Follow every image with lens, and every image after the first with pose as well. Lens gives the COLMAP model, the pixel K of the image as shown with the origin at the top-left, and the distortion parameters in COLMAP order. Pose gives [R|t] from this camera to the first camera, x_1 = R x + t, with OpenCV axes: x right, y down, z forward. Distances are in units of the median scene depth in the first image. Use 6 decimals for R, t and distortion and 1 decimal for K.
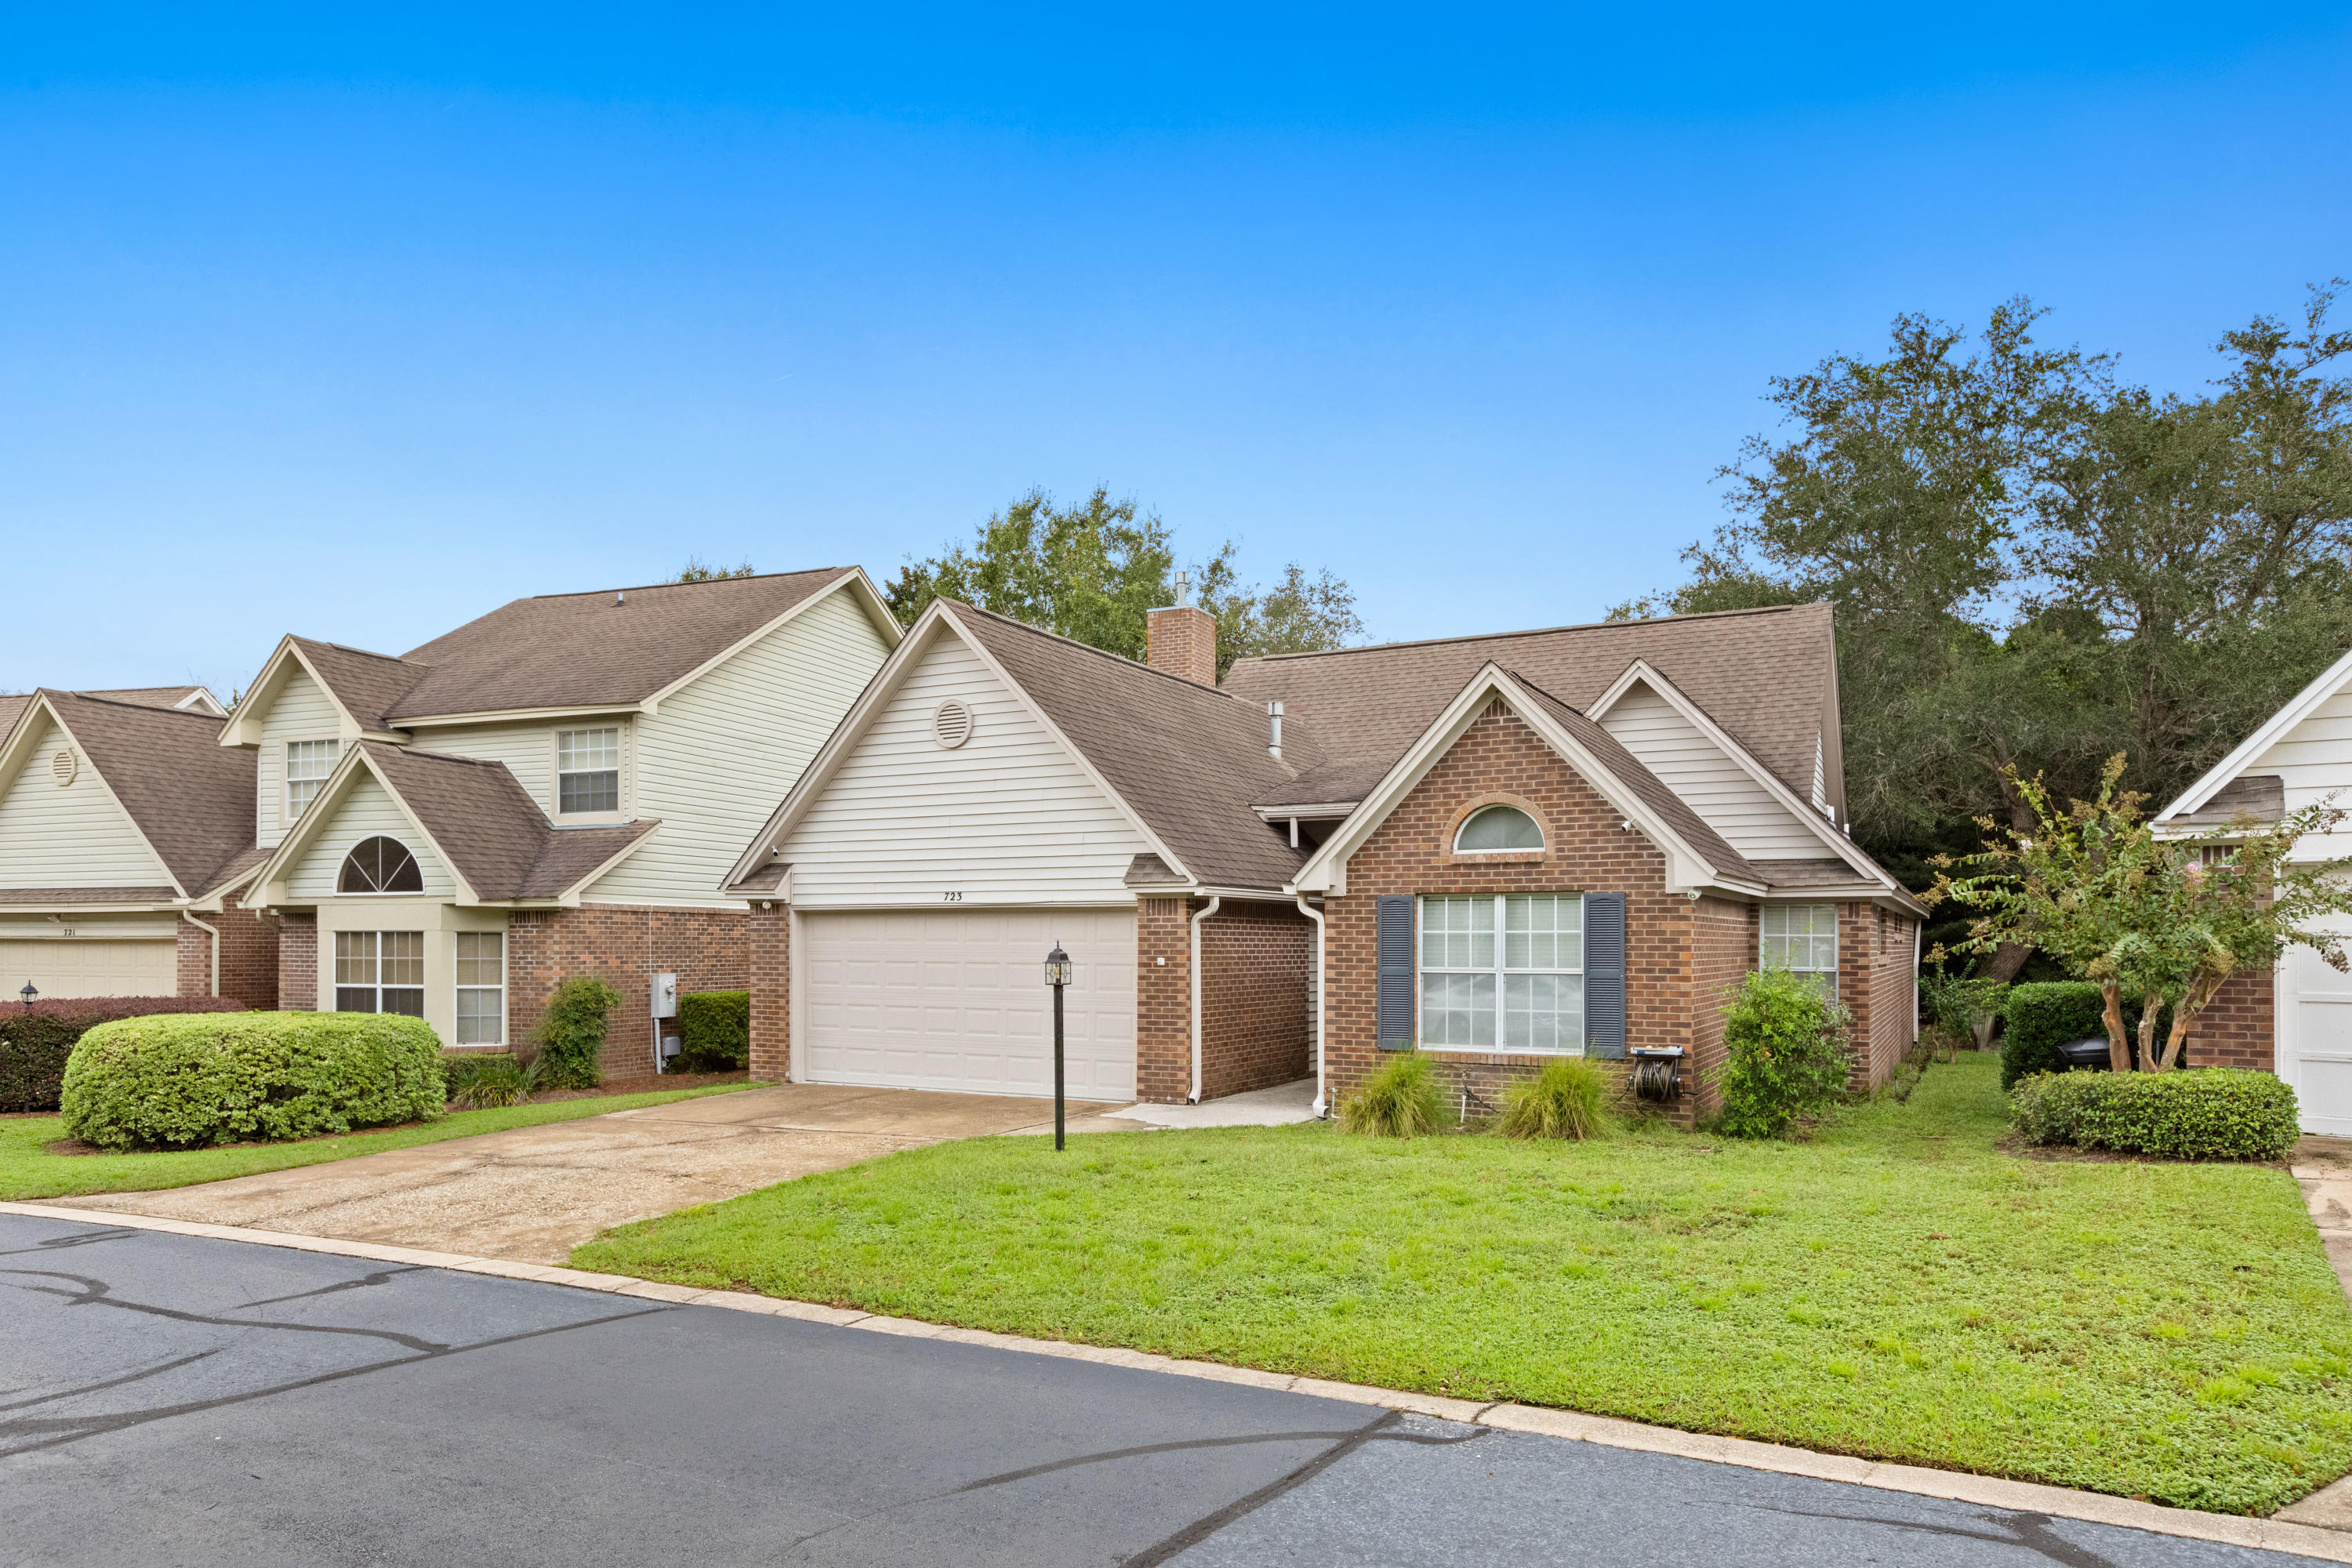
lens RADIAL K [[1453.8, 0, 1173.6], [0, 1453.8, 922.5], [0, 0, 1]] dist [-0.006981, 0.001250]
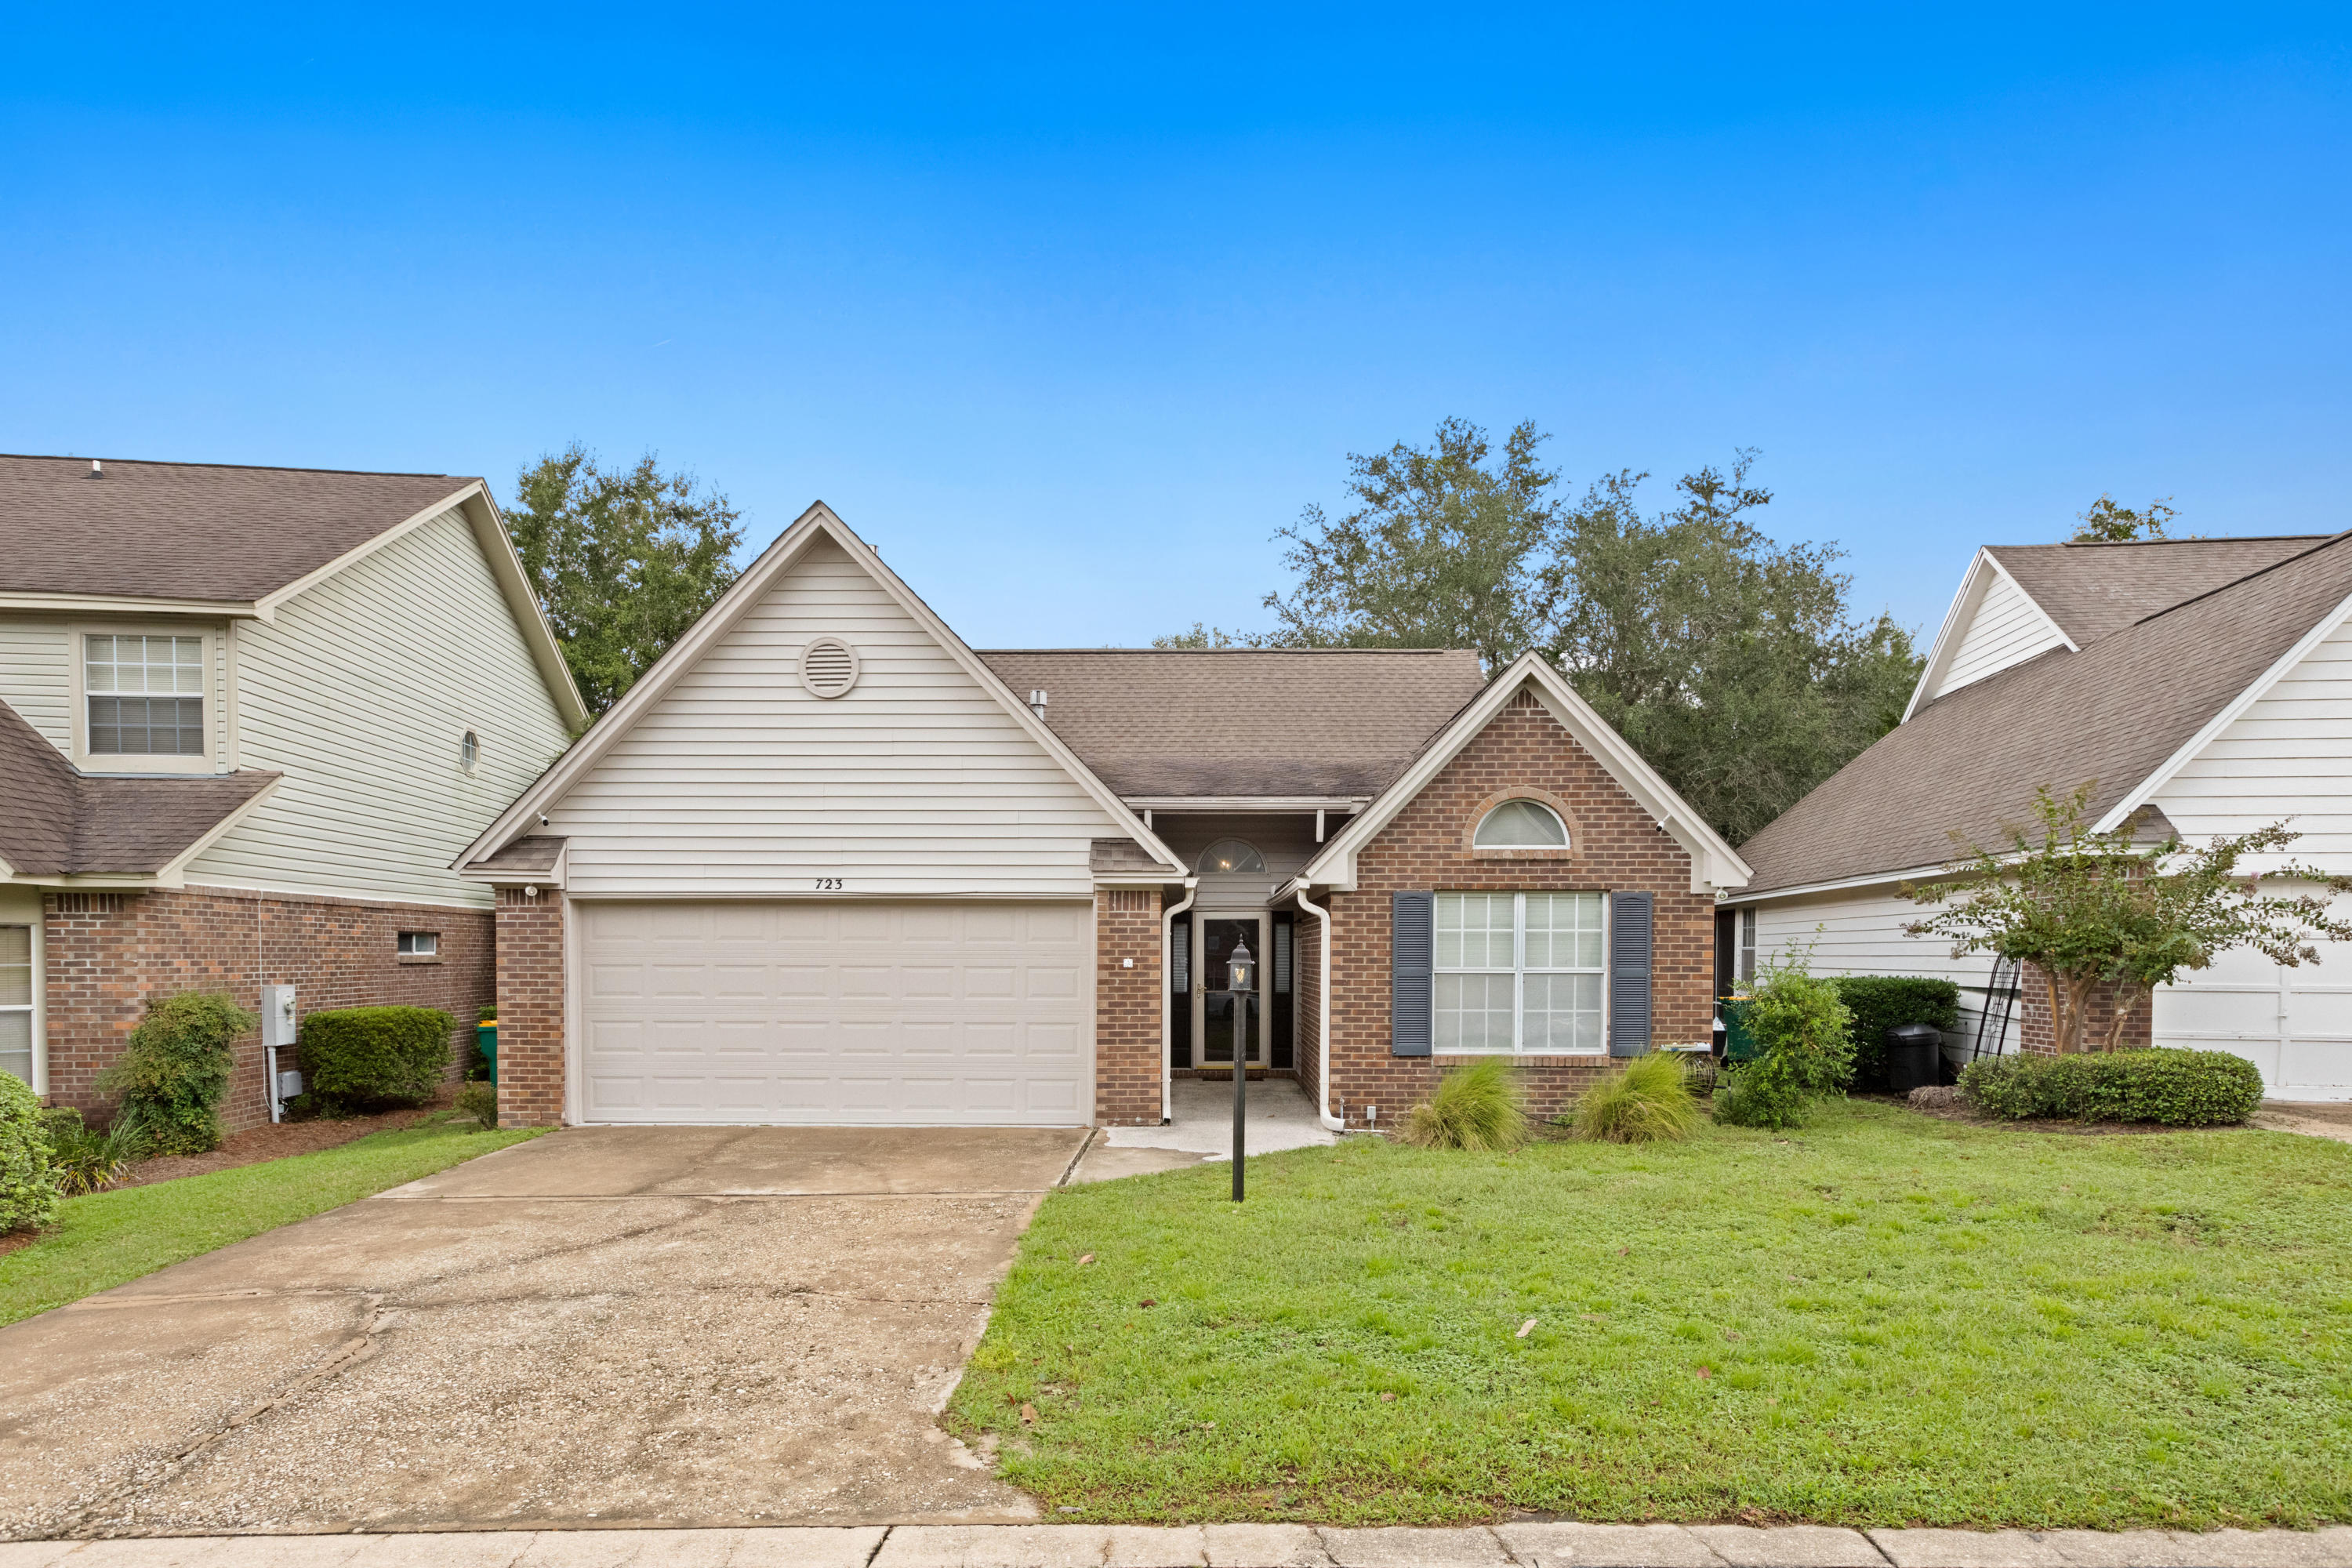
lens RADIAL K [[1272.5, 0, 1175.1], [0, 1272.5, 968.6], [0, 0, 1]] dist [-0.000701, 0.000293]
pose [[0.888571, -0.006140, 0.458698, -0.329871], [-0.006622, 0.999635, 0.026209, 0.009835], [-0.458691, -0.026326, 0.888206, 0.308845]]
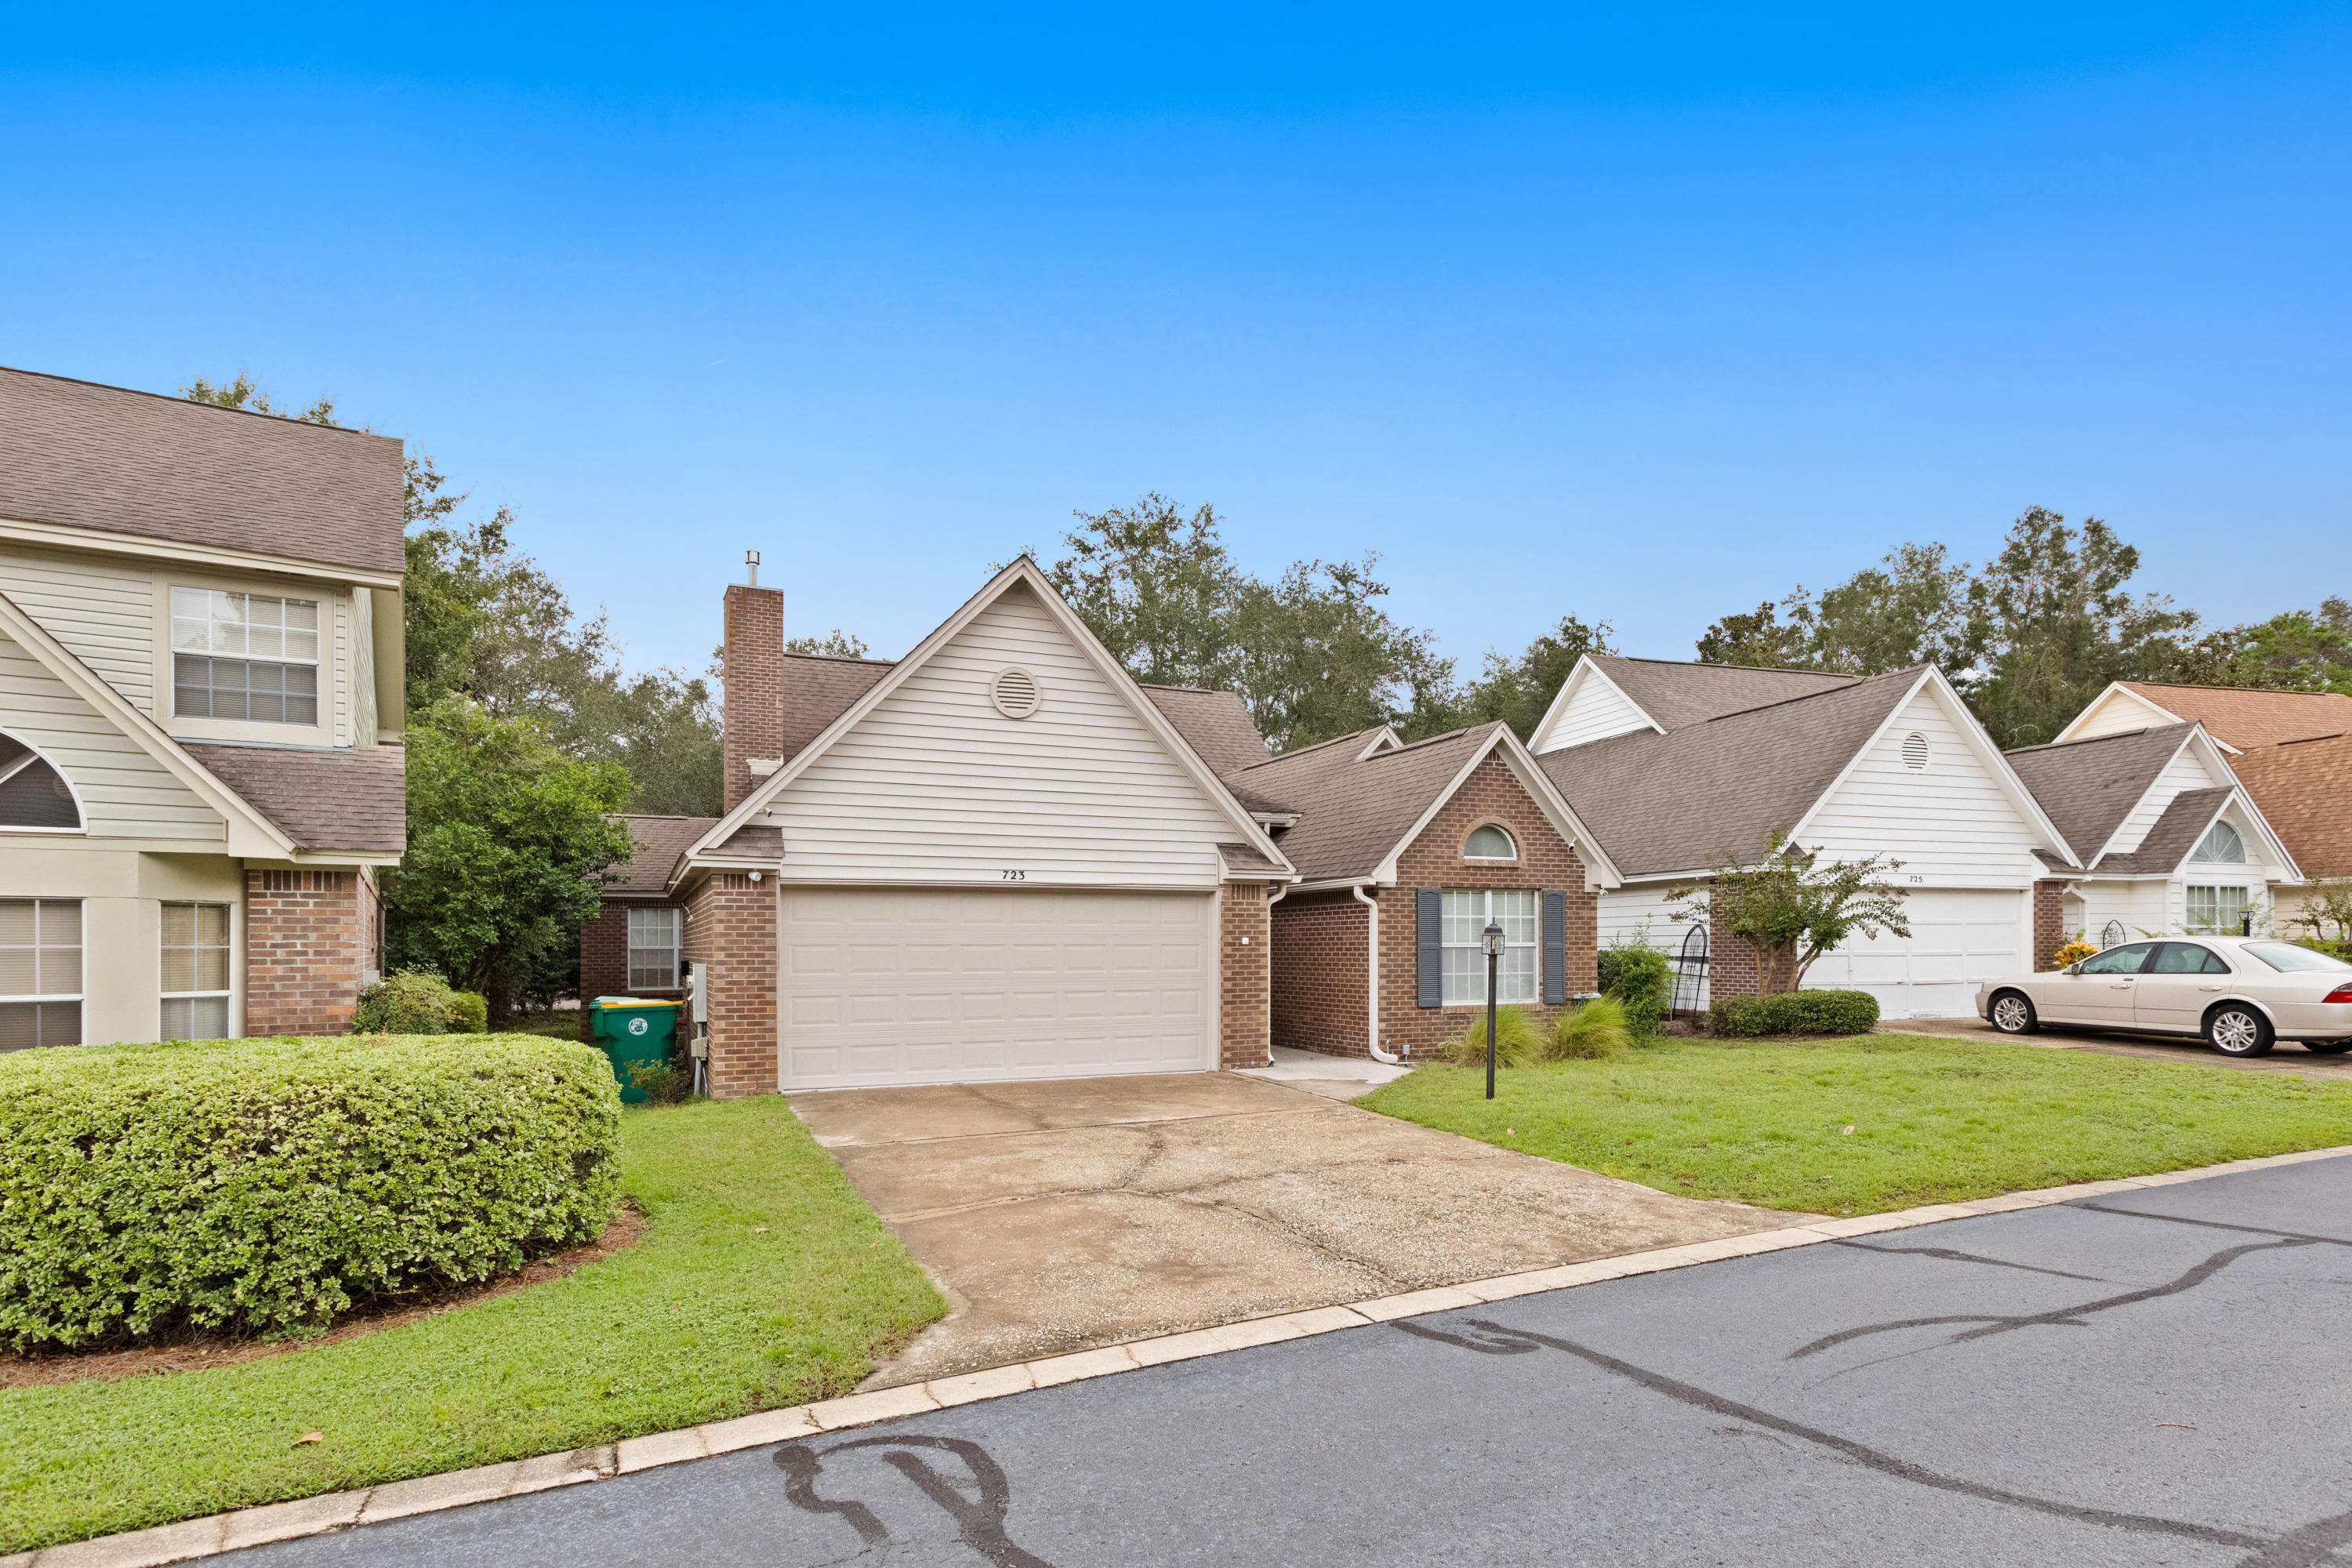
lens RADIAL K [[1214.4, 0, 1178.8], [0, 1214.4, 925.6], [0, 0, 1]] dist [-0.003437, -0.000124]
pose [[0.617364, 0.007906, 0.786638, -0.766027], [-0.005879, 0.999968, -0.005437, 0.020263], [-0.786656, -0.001268, 0.617390, 0.461425]]
